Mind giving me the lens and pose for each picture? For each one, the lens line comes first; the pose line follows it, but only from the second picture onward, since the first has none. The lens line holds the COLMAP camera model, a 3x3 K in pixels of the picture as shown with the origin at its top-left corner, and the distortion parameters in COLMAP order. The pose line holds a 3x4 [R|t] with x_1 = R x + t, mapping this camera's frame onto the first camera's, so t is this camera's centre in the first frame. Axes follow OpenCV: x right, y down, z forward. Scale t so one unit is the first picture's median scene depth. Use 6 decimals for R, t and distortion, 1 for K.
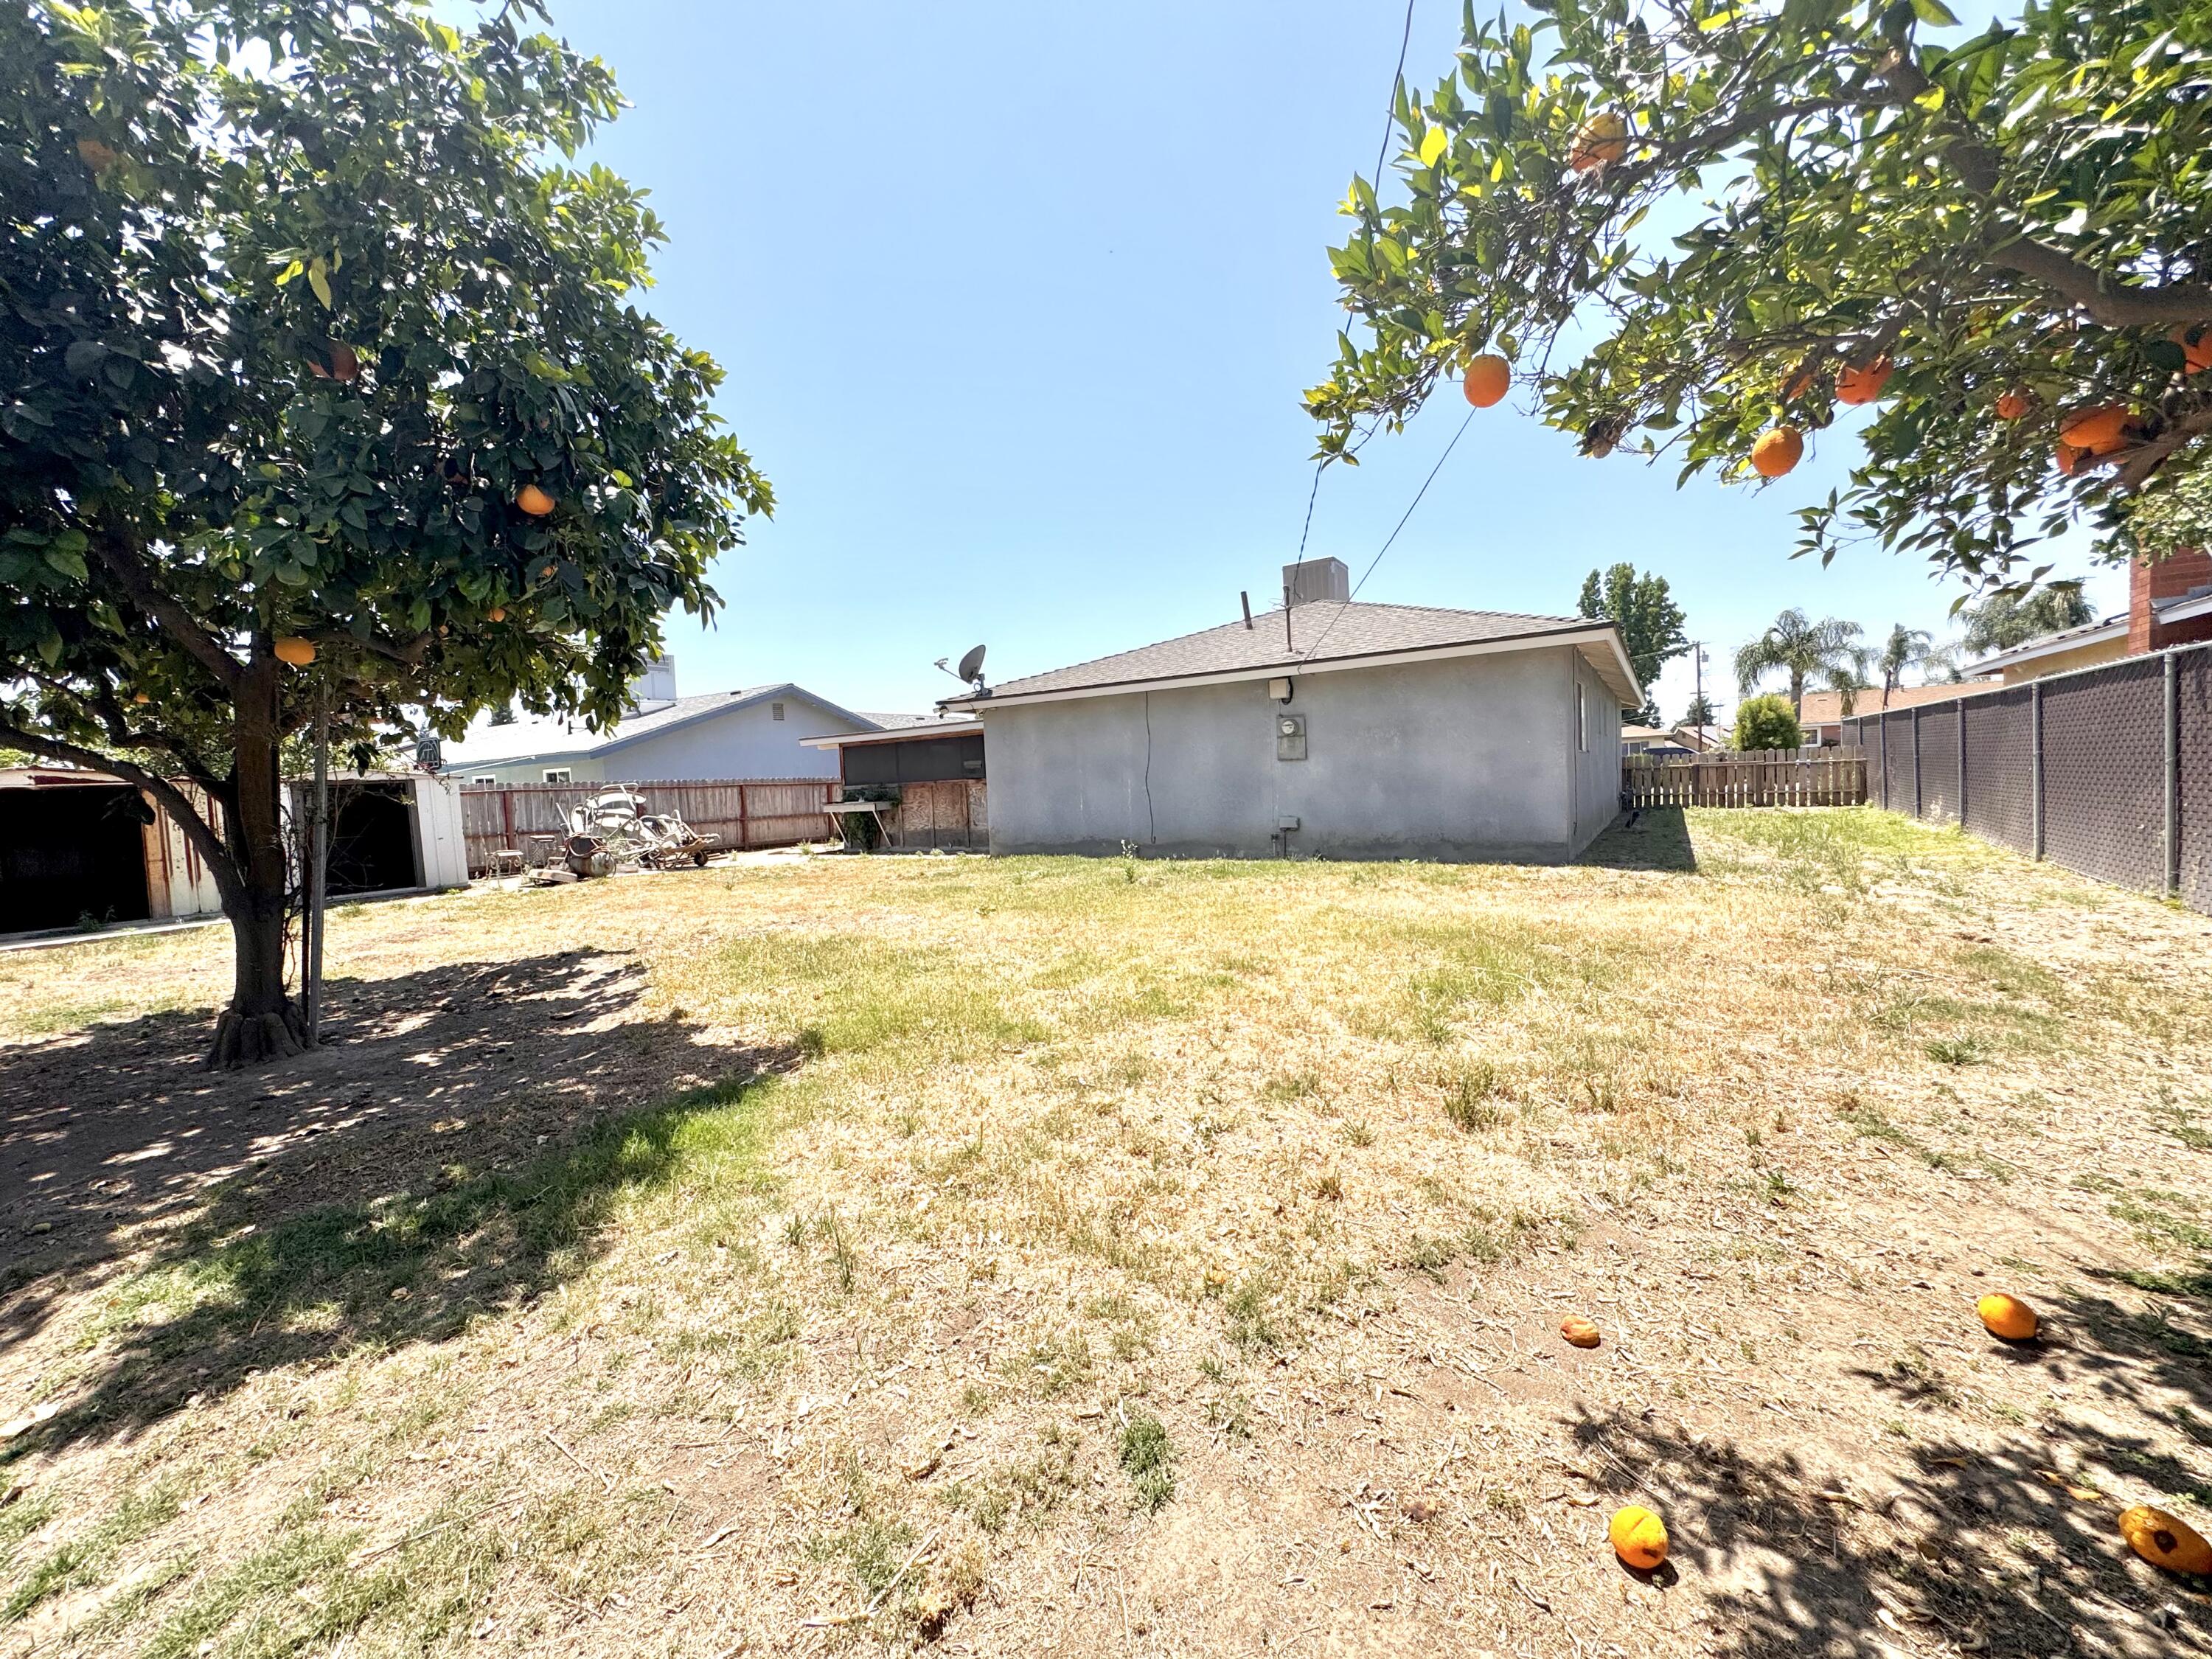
lens RADIAL K [[893.2, 0, 1095.1], [0, 893.2, 830.9], [0, 0, 1]] dist [-0.001400, -0.000122]
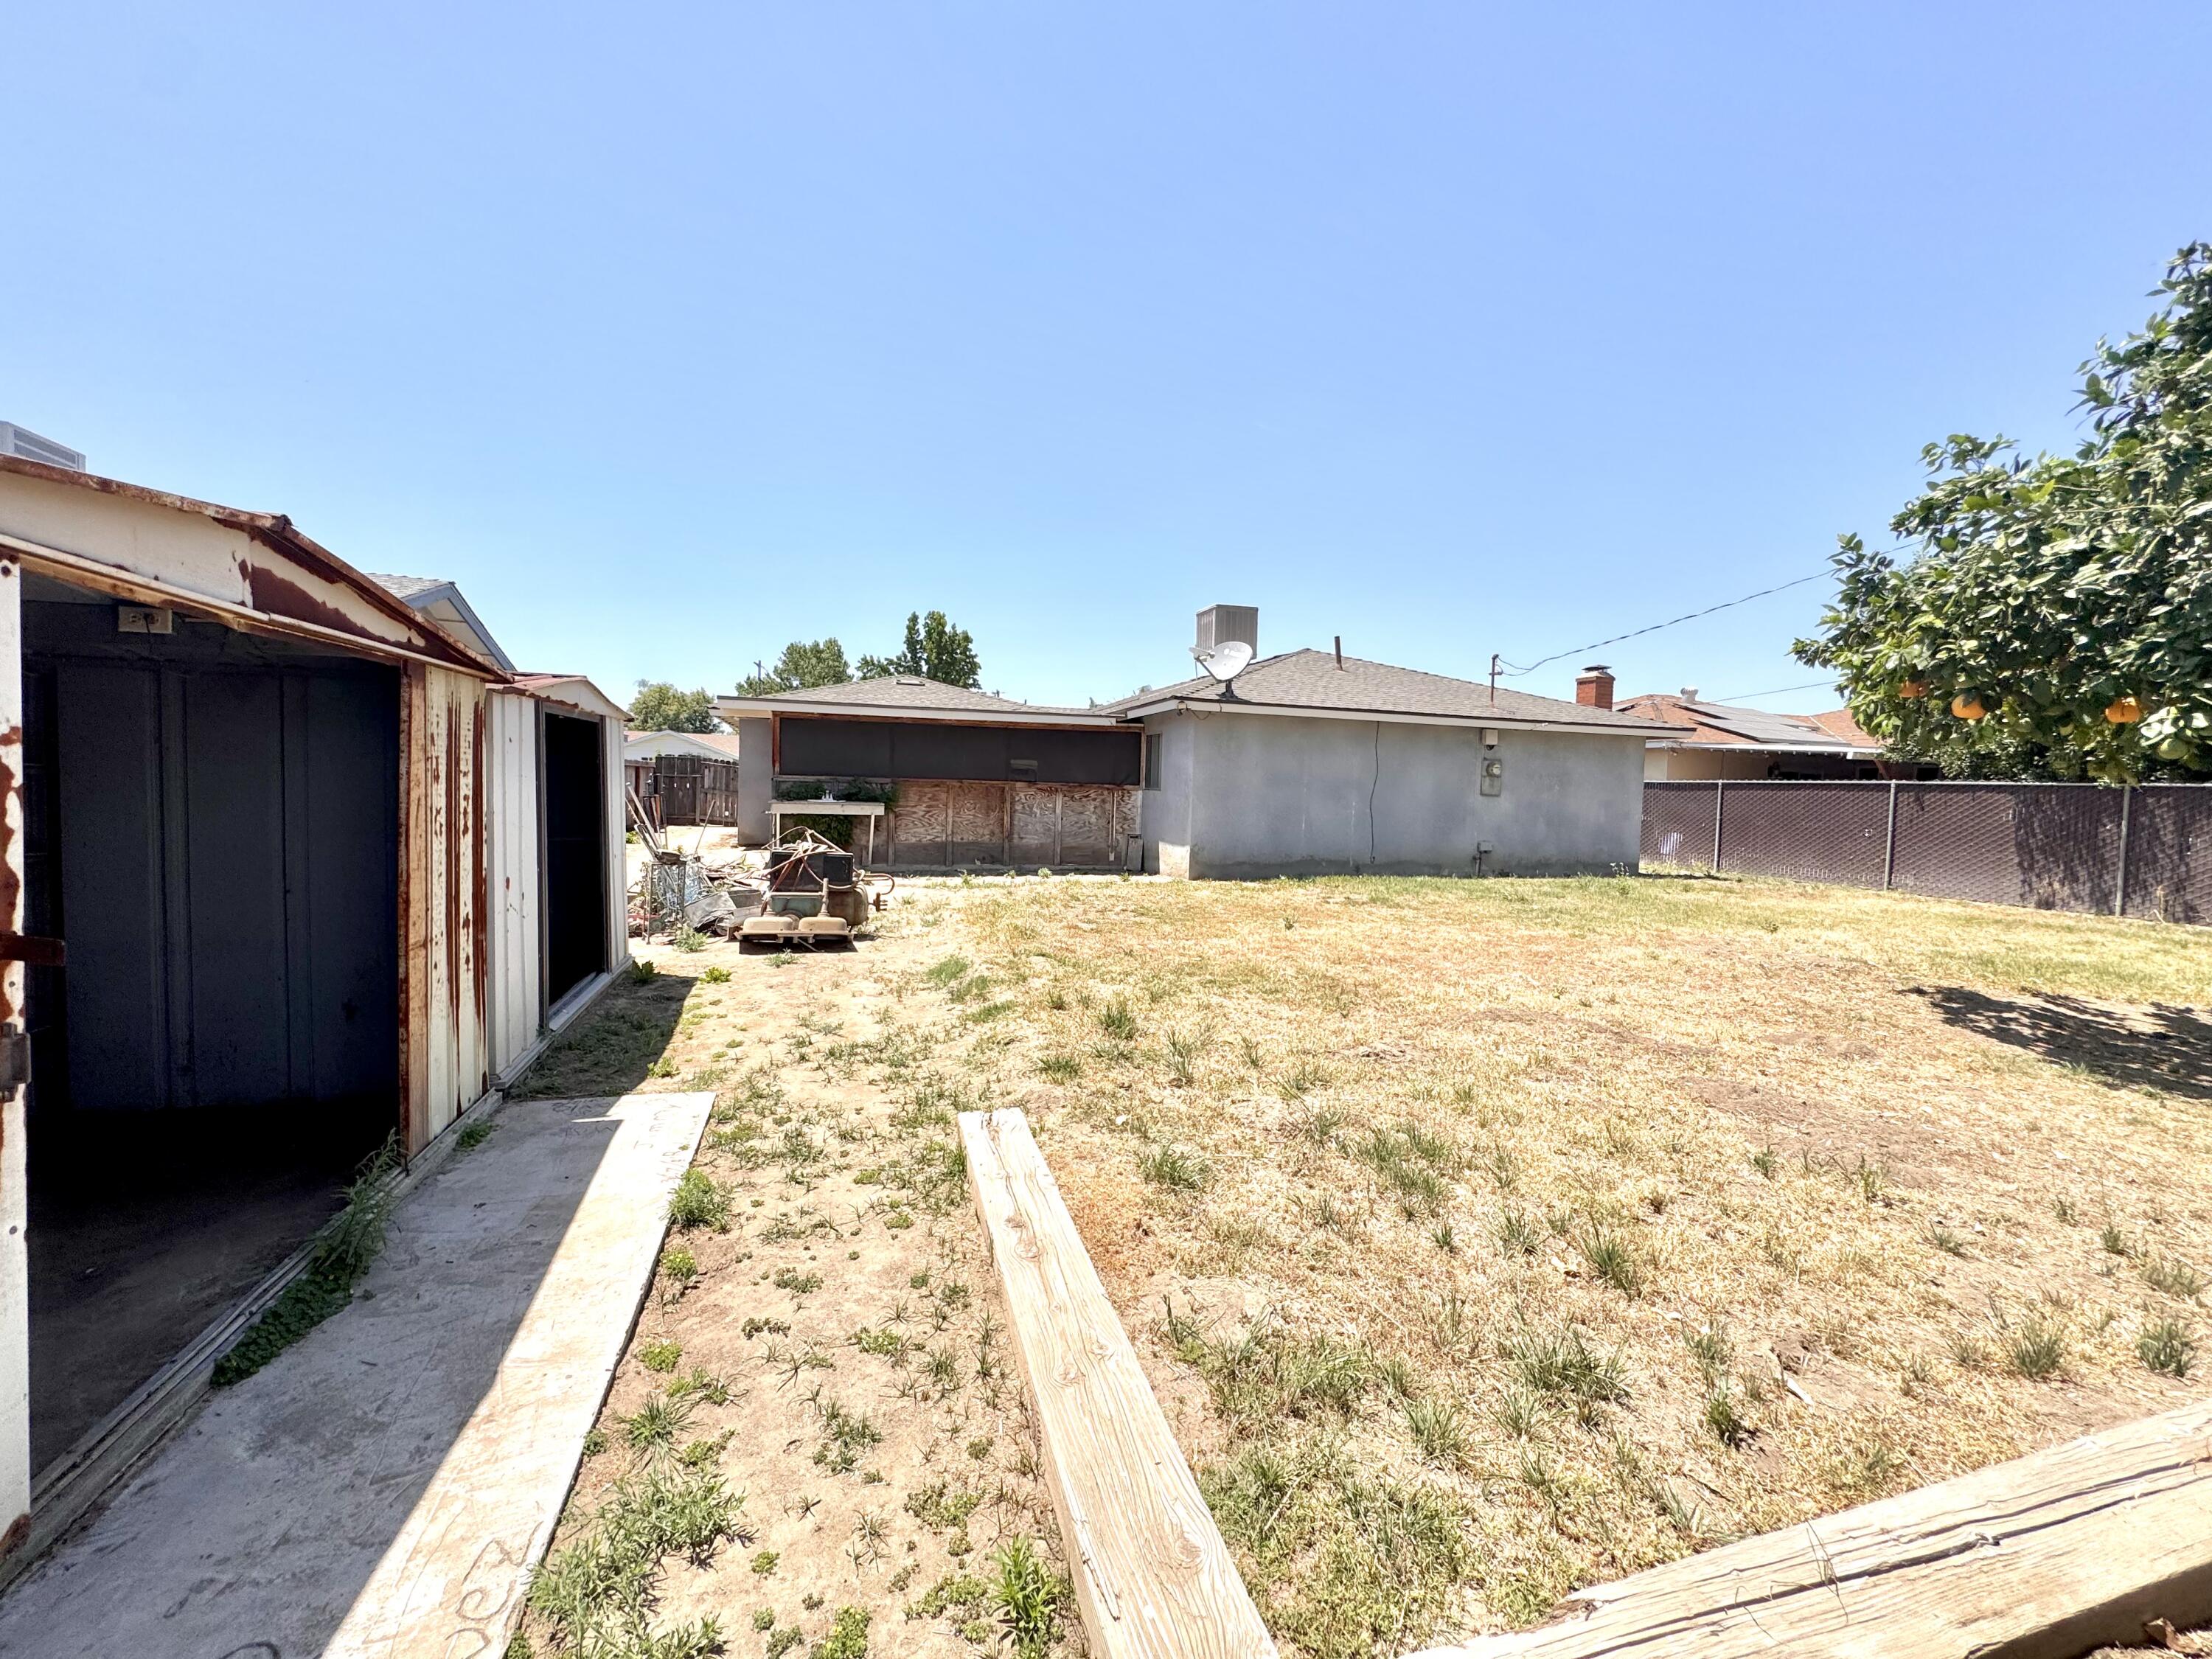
lens RADIAL K [[893.2, 0, 1095.1], [0, 893.2, 830.9], [0, 0, 1]] dist [-0.001400, -0.000122]
pose [[0.680268, 0.030023, 0.732349, -0.918114], [-0.024182, 0.999536, -0.018514, 0.001323], [-0.732565, -0.005115, 0.680678, 0.516365]]
